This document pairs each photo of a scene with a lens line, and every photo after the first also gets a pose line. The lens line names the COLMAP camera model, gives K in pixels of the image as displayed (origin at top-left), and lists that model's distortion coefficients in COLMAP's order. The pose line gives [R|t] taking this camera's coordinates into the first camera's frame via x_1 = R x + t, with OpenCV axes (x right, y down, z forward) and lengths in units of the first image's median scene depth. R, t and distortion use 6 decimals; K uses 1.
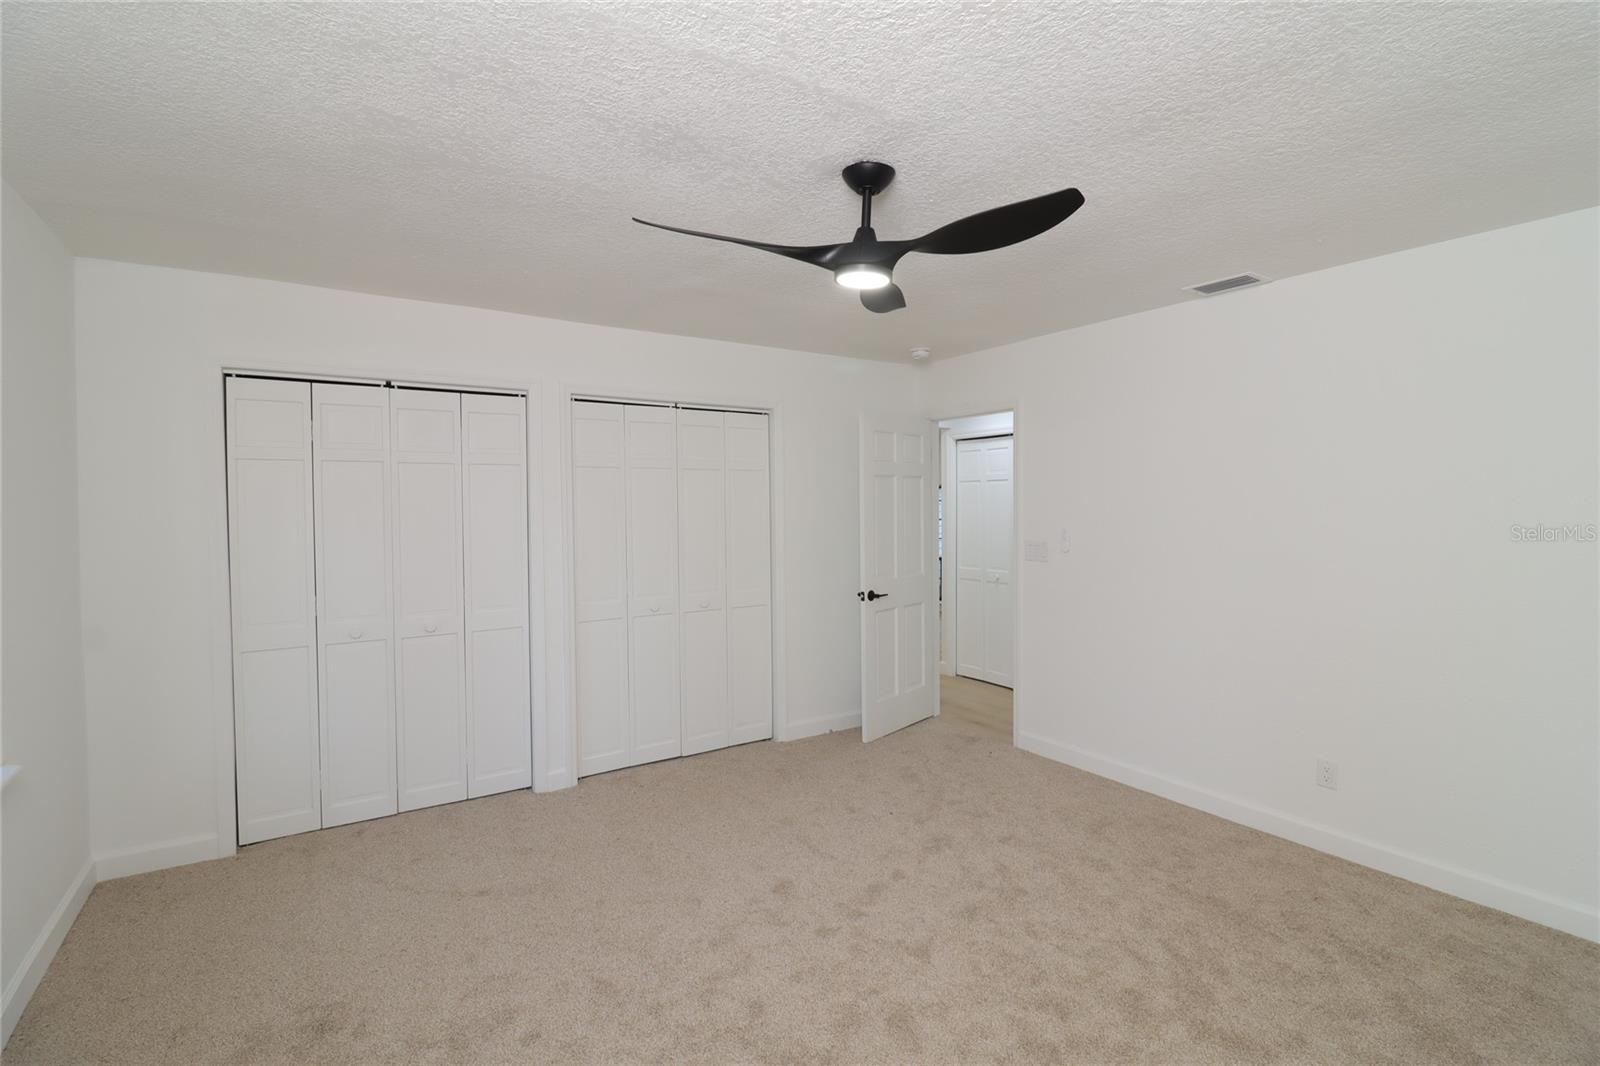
lens RADIAL K [[757.3, 0, 800.0], [0, 757.3, 533.0], [0, 0, 1]] dist [-0.000832, -0.000403]
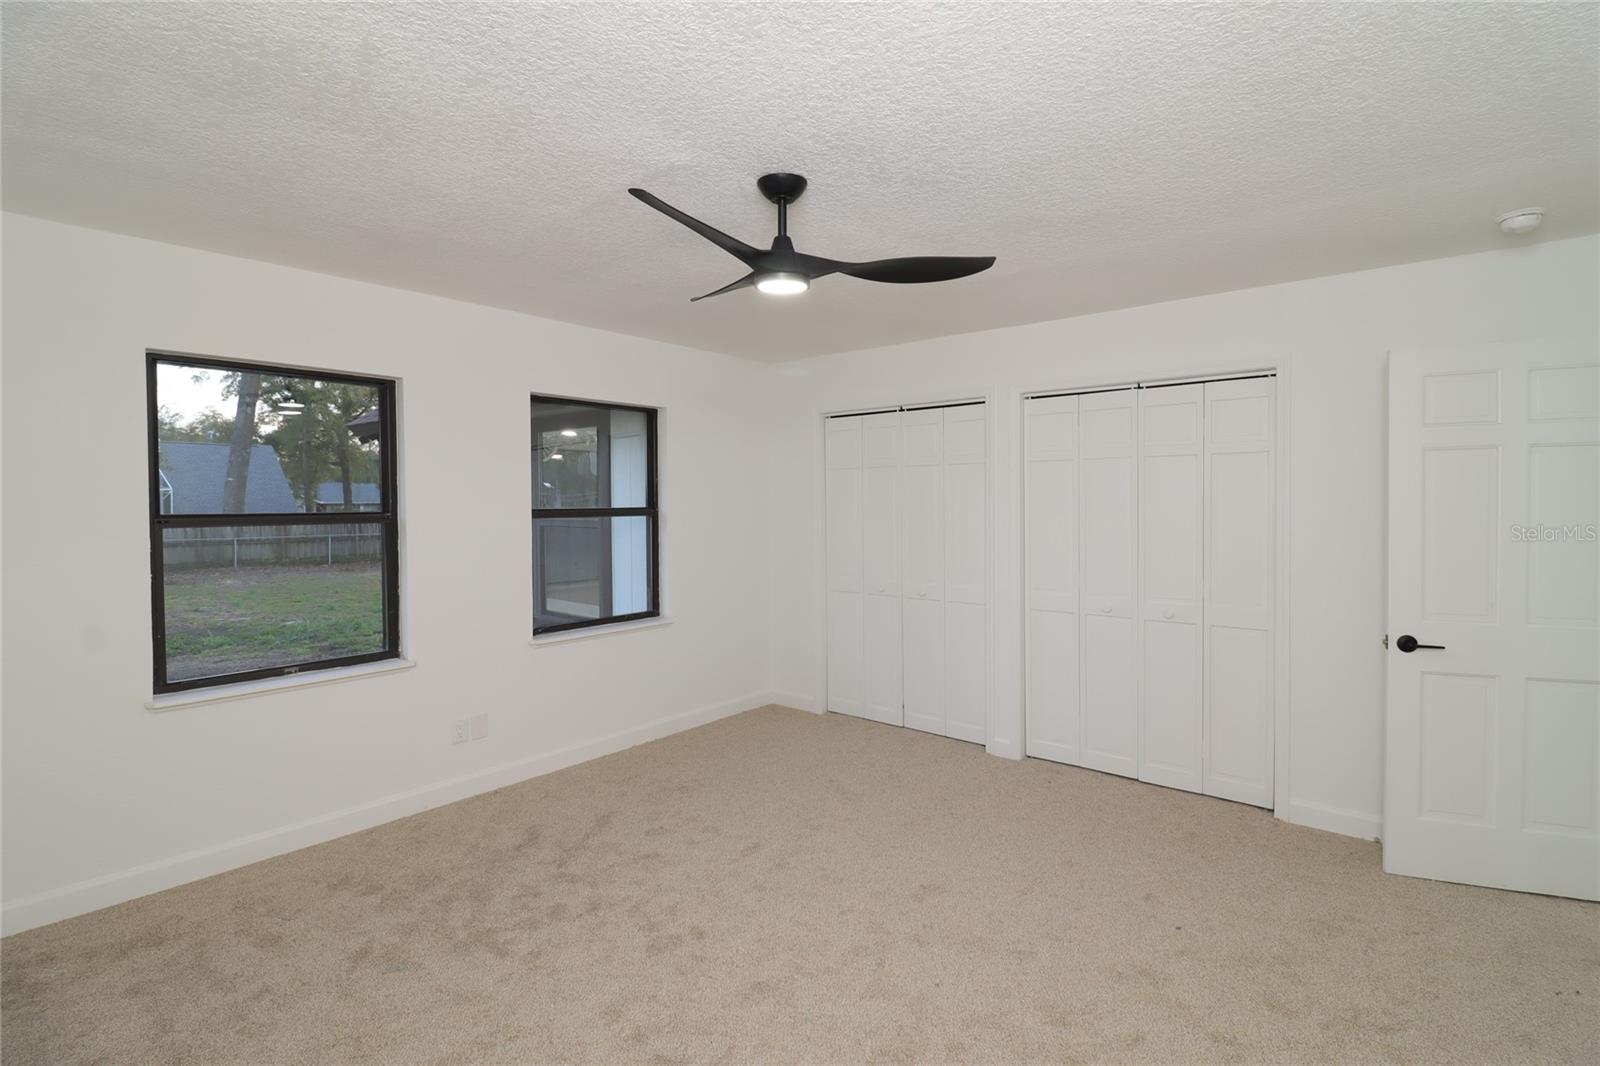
lens RADIAL K [[731.5, 0, 800.0], [0, 731.5, 533.0], [0, 0, 1]] dist [-0.018111, -0.000343]
pose [[0.287006, 0.046412, -0.956804, 0.605316], [-0.030257, 0.998766, 0.039371, -0.019157], [0.957451, 0.017650, 0.288056, 0.415760]]
